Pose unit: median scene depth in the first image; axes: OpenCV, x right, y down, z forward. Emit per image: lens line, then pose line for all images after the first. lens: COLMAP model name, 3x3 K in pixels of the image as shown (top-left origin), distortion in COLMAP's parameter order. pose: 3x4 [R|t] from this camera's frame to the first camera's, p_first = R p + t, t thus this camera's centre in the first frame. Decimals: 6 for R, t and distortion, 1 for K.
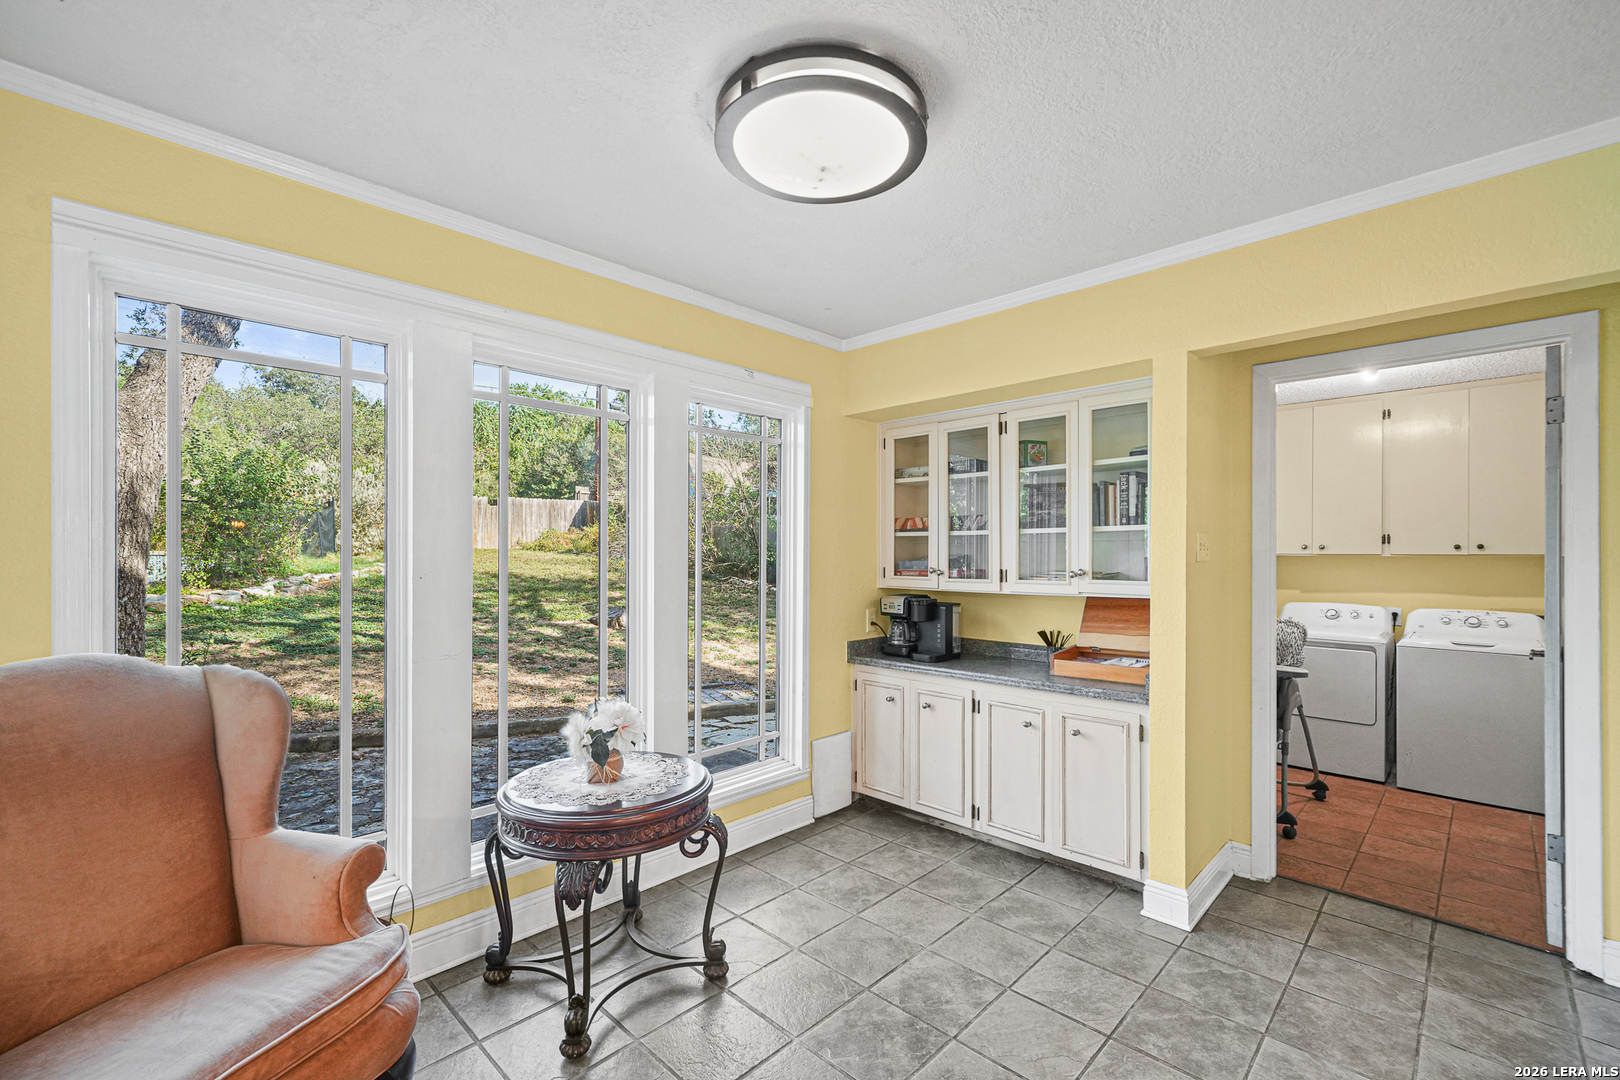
lens RADIAL K [[693.0, 0, 802.2], [0, 693.0, 550.1], [0, 0, 1]] dist [-0.001873, 0.003425]
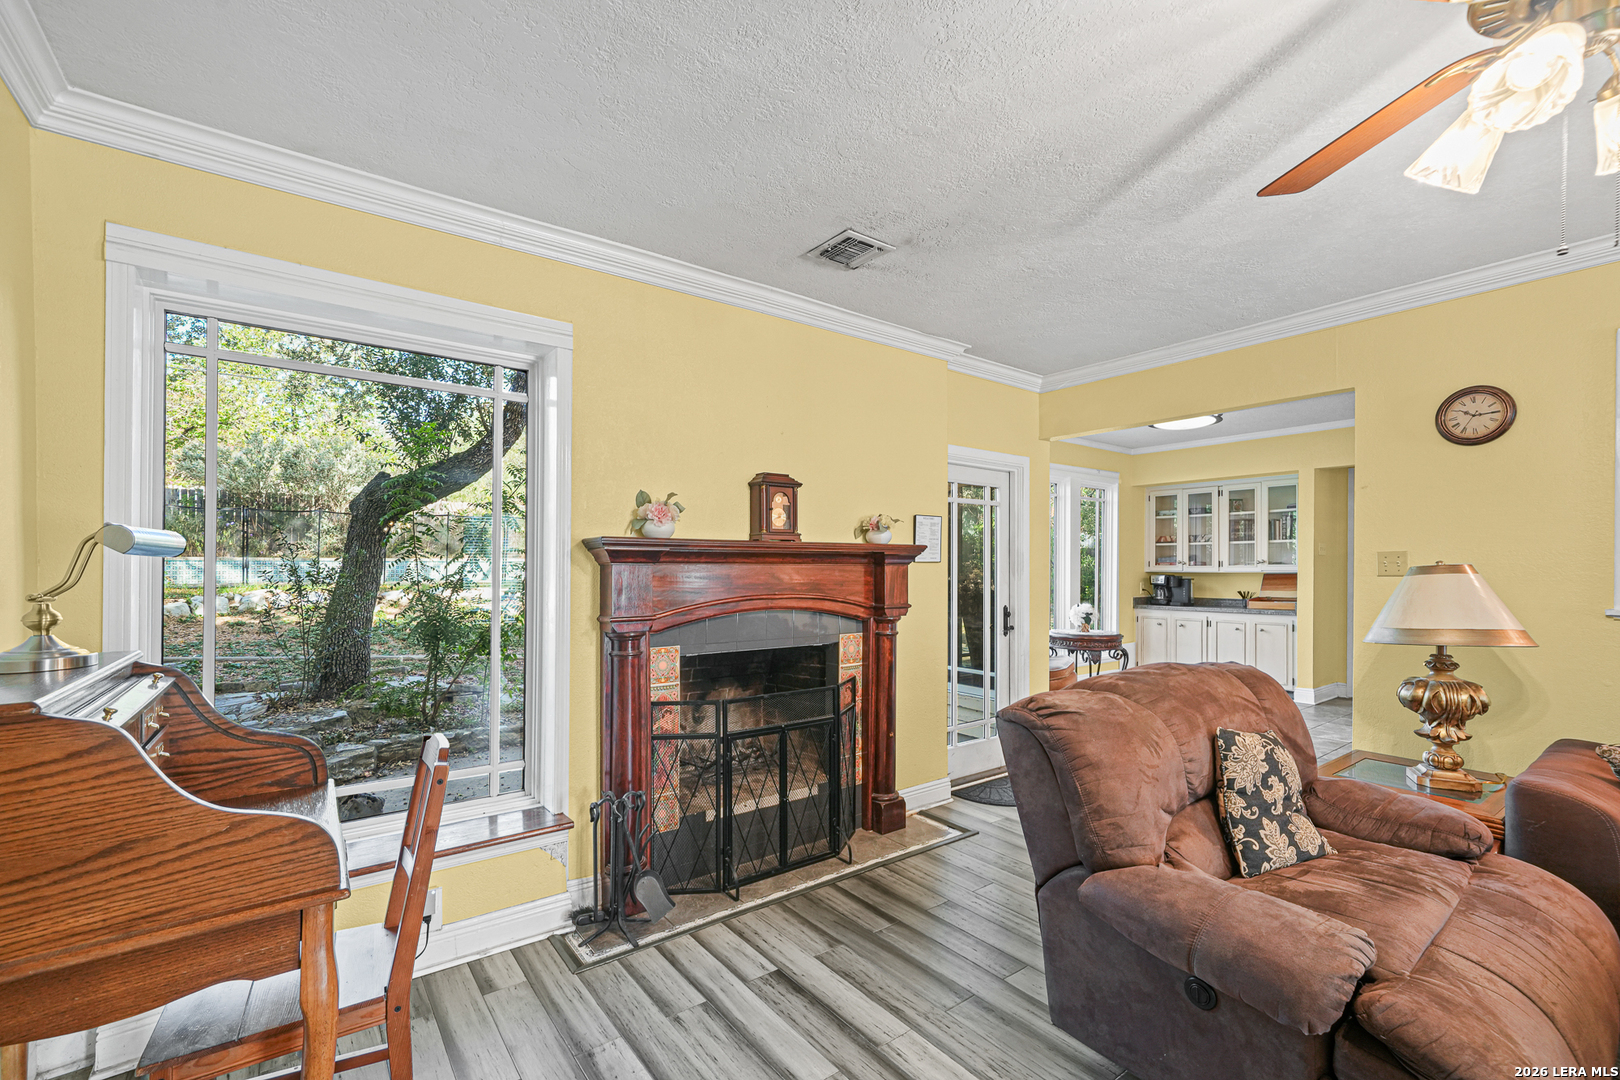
lens RADIAL K [[693.0, 0, 801.4], [0, 693.0, 566.0], [0, 0, 1]] dist [-0.001873, 0.003425]
pose [[0.988619, 0.001392, -0.150436, -0.631878], [-0.001533, 0.999998, -0.000822, 0.046171], [0.150434, 0.001043, 0.988619, -1.234020]]
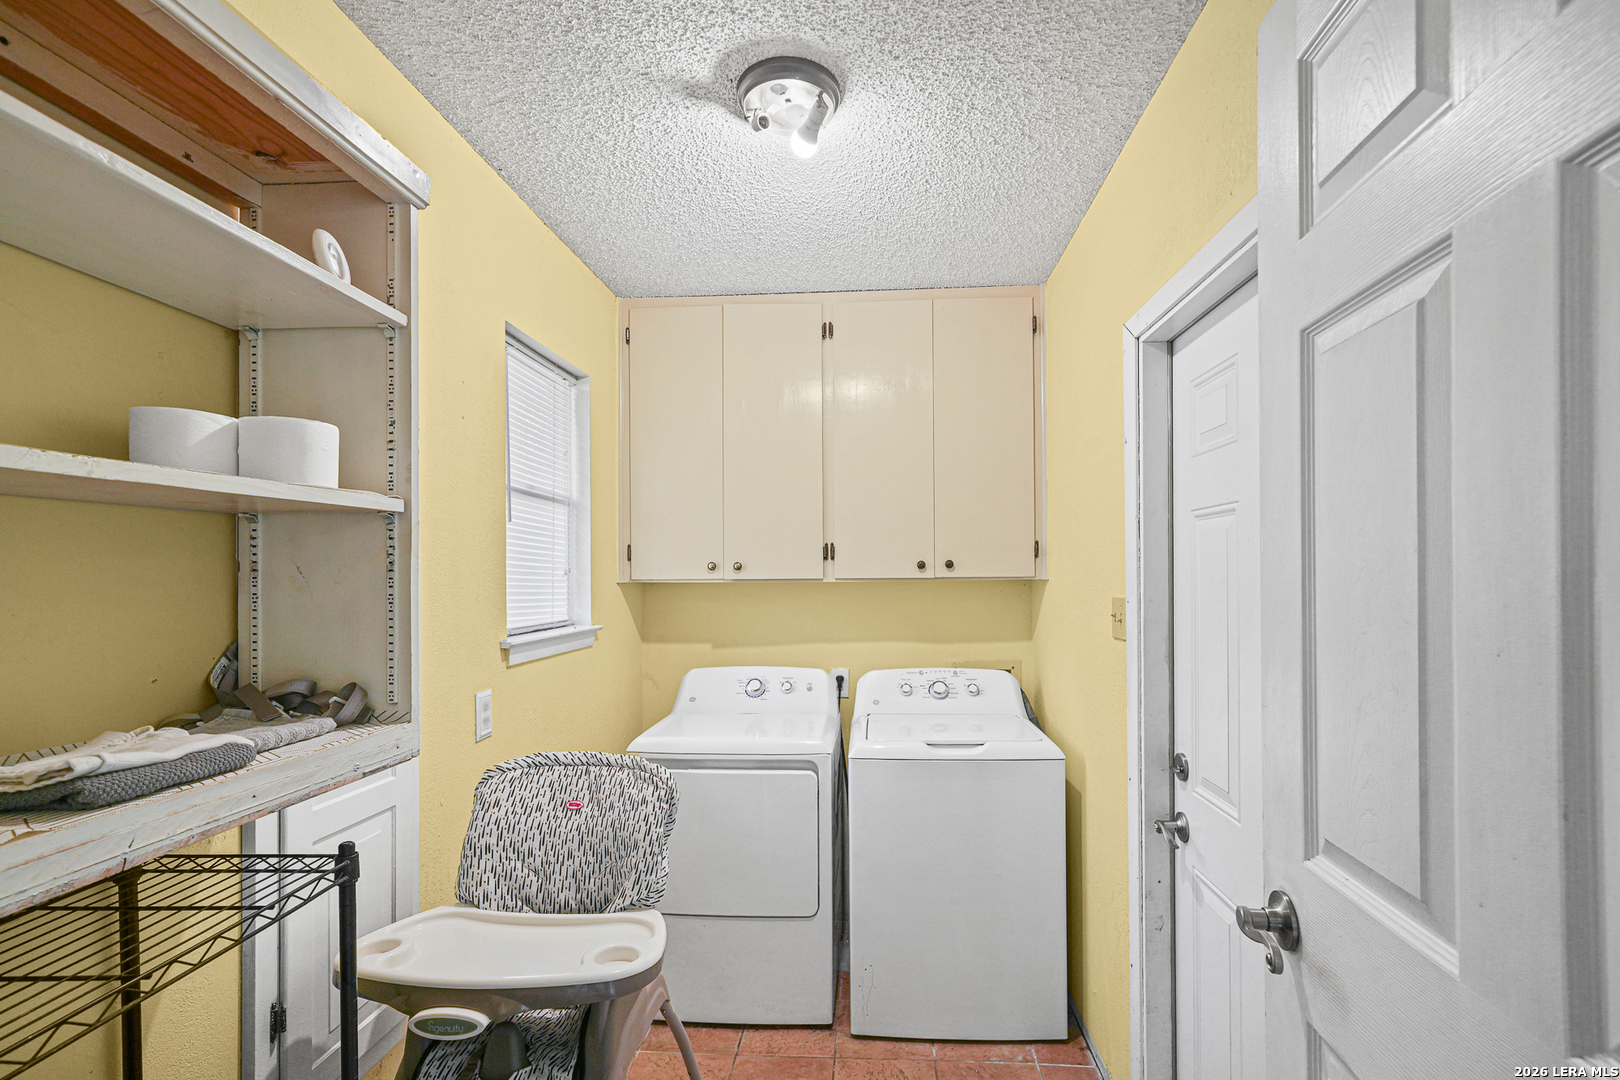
lens RADIAL K [[693.0, 0, 843.0], [0, 693.0, 574.1], [0, 0, 1]] dist [-0.001873, 0.003425]
pose [[0.744319, -0.005638, 0.667800, 0.622633], [0.007648, 0.999971, -0.000081, 0.003242], [-0.667780, 0.005168, 0.744341, 0.751879]]
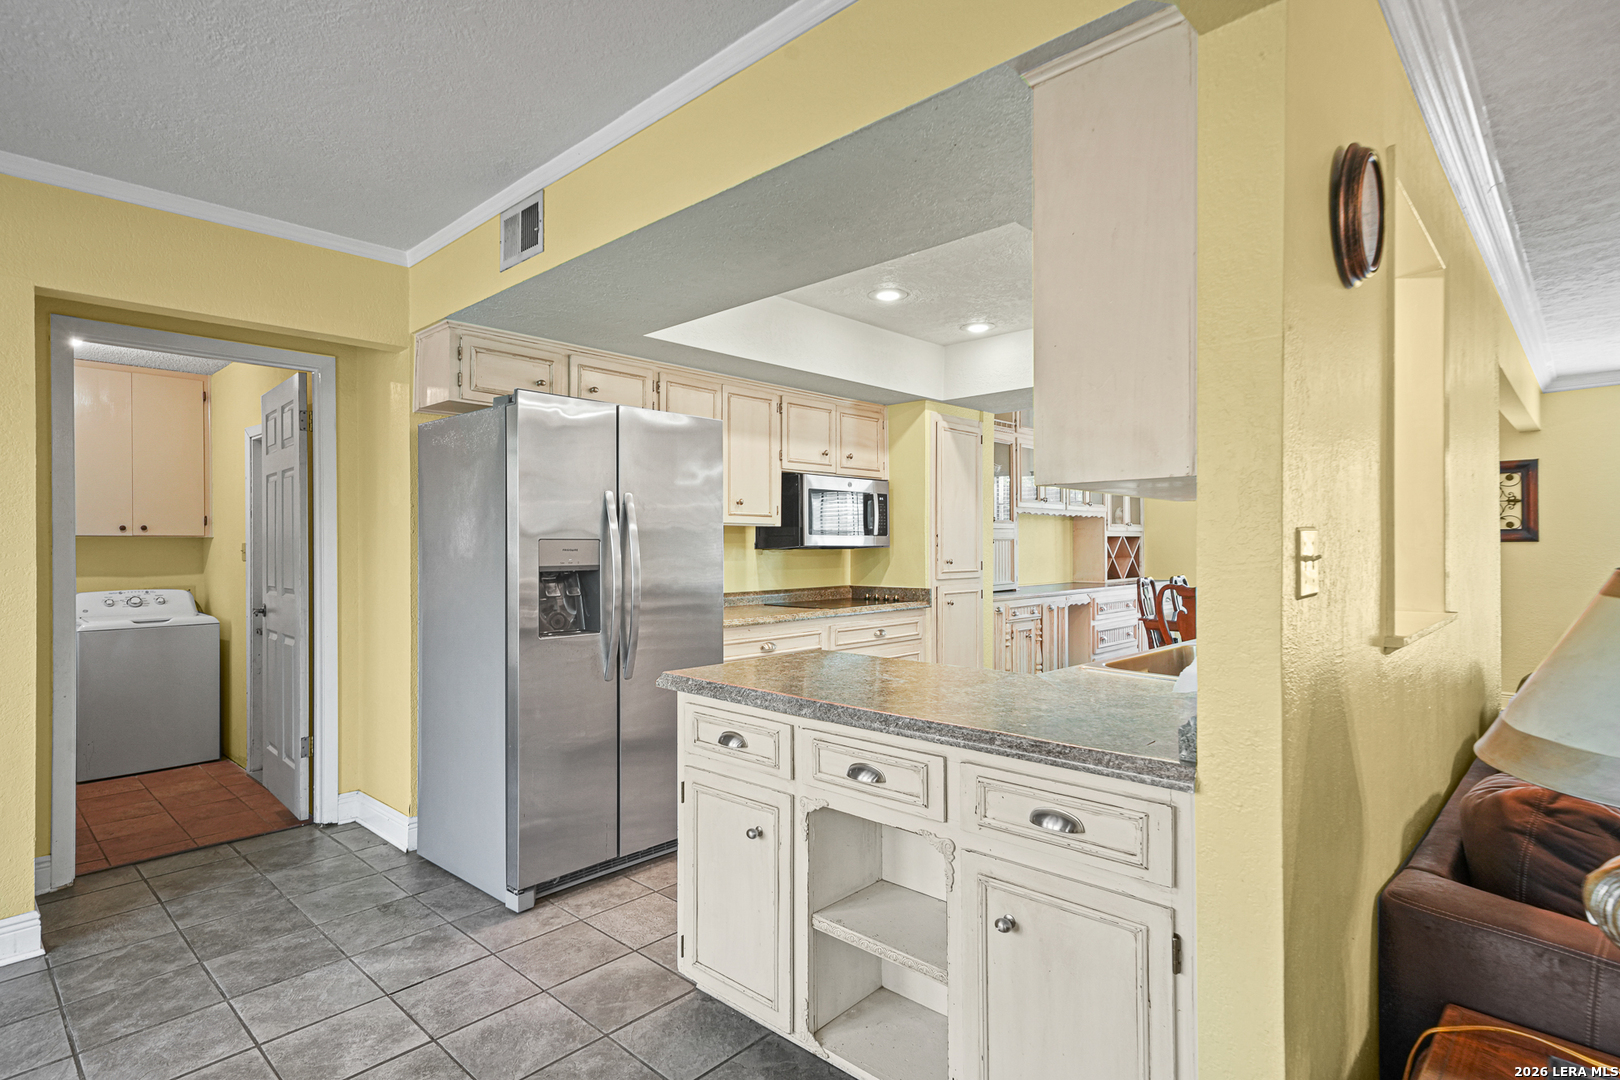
lens RADIAL K [[834.3, 0, 807.7], [0, 834.3, 545.2], [0, 0, 1]] dist [0.030183, -0.000314]
pose [[-0.022504, -0.001961, 0.999745, -0.382855], [0.004013, 0.999990, 0.002052, 0.026926], [-0.999739, 0.004058, -0.022496, 0.044750]]
